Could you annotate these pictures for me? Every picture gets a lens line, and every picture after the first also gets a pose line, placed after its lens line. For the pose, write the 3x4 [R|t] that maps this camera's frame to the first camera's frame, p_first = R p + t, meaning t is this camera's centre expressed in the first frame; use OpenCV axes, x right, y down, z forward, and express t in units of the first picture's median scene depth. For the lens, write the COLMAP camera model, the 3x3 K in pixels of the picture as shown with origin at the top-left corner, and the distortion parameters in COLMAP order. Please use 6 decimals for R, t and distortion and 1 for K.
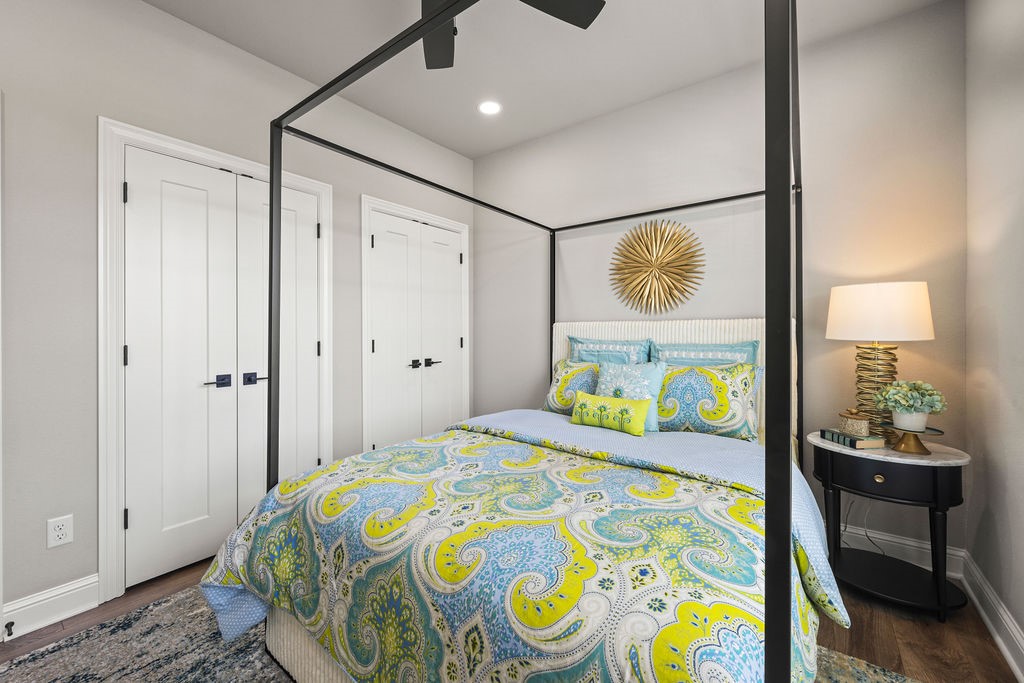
lens RADIAL K [[414.0, 0, 507.5], [0, 414.0, 333.1], [0, 0, 1]] dist [-0.002364, 0.000064]
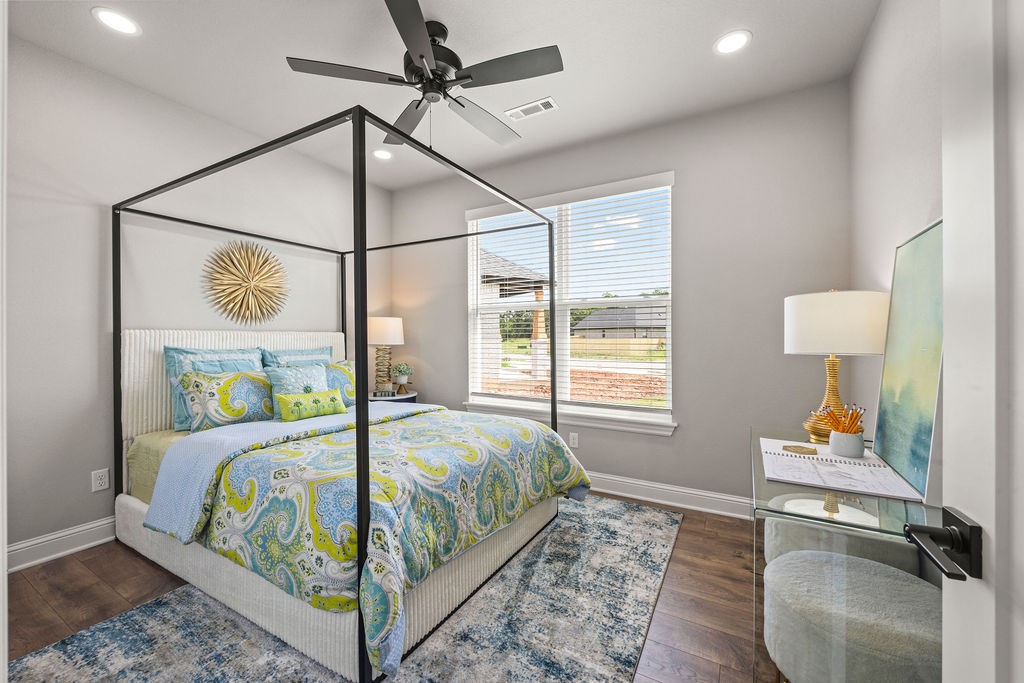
lens RADIAL K [[414.0, 0, 508.0], [0, 414.0, 336.8], [0, 0, 1]] dist [-0.002364, 0.000064]
pose [[-0.123286, 0.003181, 0.992366, -1.086830], [0.006753, 0.999974, -0.002366, -0.008310], [-0.992348, 0.006409, -0.123304, 0.567916]]
